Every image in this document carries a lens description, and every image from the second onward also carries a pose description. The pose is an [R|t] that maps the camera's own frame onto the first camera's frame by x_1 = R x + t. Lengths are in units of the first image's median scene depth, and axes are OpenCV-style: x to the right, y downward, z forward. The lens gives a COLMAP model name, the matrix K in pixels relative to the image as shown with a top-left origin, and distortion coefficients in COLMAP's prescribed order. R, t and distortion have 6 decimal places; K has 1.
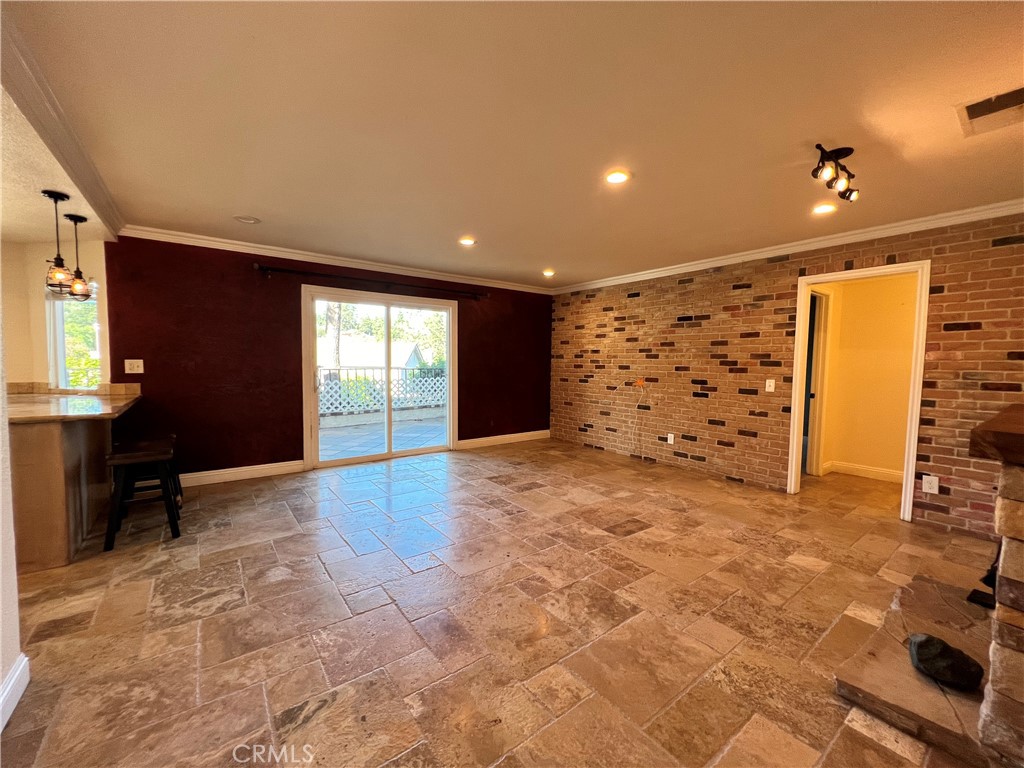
lens RADIAL K [[412.9, 0, 508.3], [0, 412.9, 383.7], [0, 0, 1]] dist [-0.002164, 0.000835]
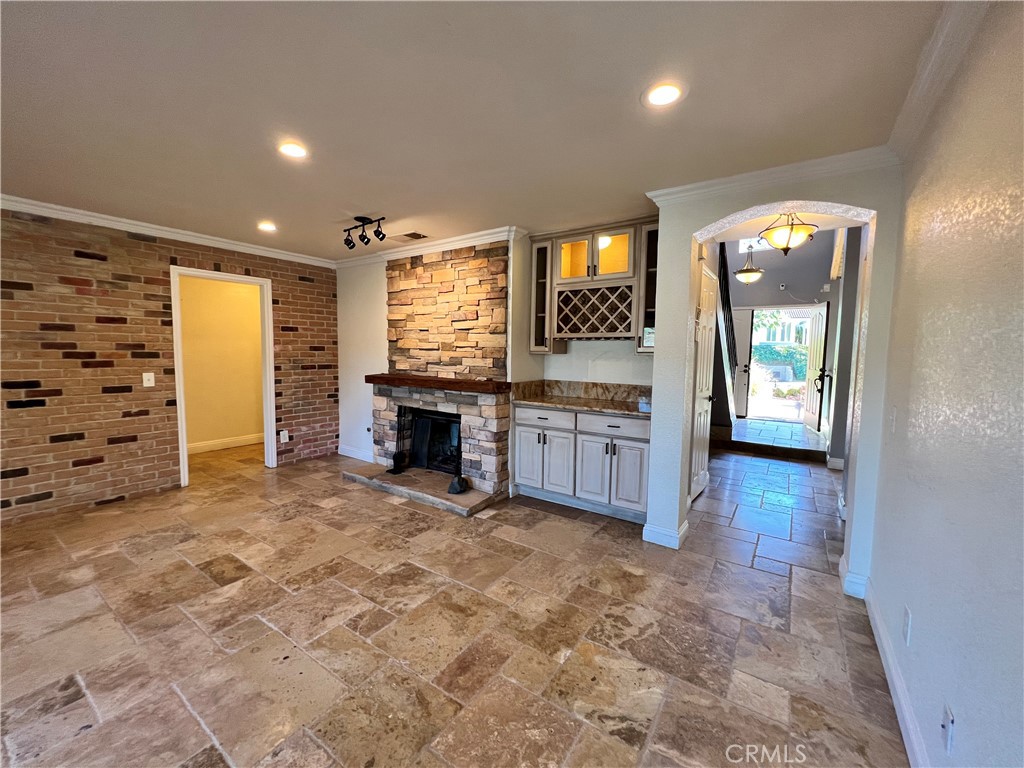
lens RADIAL K [[412.9, 0, 508.3], [0, 412.9, 383.7], [0, 0, 1]] dist [-0.002164, 0.000835]
pose [[-0.320150, -0.091935, 0.942895, -0.587989], [0.036373, 0.993353, 0.109205, -0.071708], [-0.946668, 0.069258, -0.314678, 0.695891]]
